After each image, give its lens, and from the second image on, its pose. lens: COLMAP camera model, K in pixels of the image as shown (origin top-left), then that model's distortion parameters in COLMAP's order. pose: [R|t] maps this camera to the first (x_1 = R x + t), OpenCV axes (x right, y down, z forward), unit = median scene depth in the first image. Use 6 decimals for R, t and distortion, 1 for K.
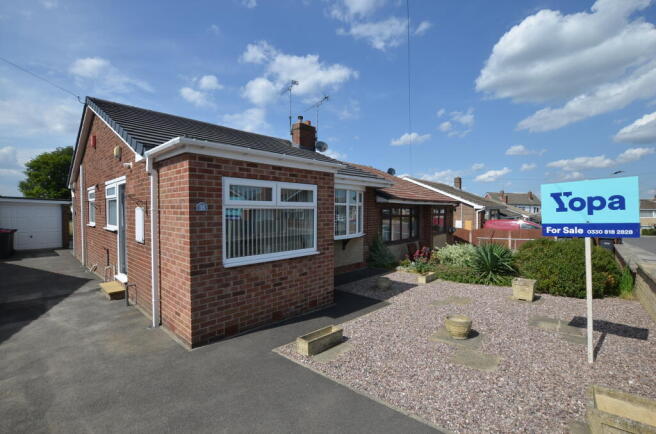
lens RADIAL K [[290.1, 0, 331.9], [0, 290.1, 220.0], [0, 0, 1]] dist [-0.028160, 0.000354]
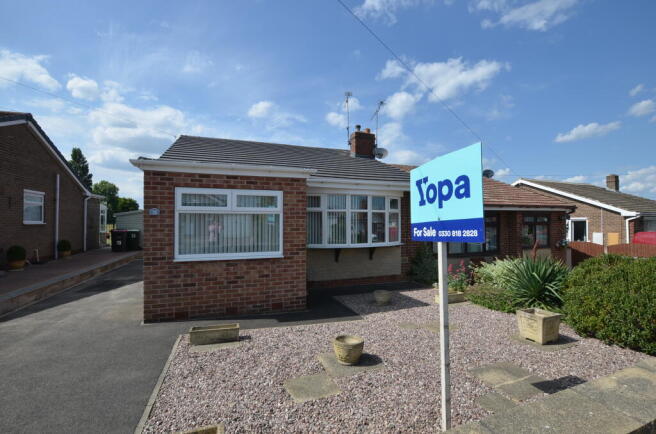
lens RADIAL K [[291.7, 0, 331.2], [0, 291.7, 221.4], [0, 0, 1]] dist [-0.024088, -0.000205]
pose [[0.890230, -0.005974, -0.455473, 0.592988], [-0.011470, 0.999303, -0.035524, 0.024022], [0.455368, 0.036848, 0.889541, 0.162748]]
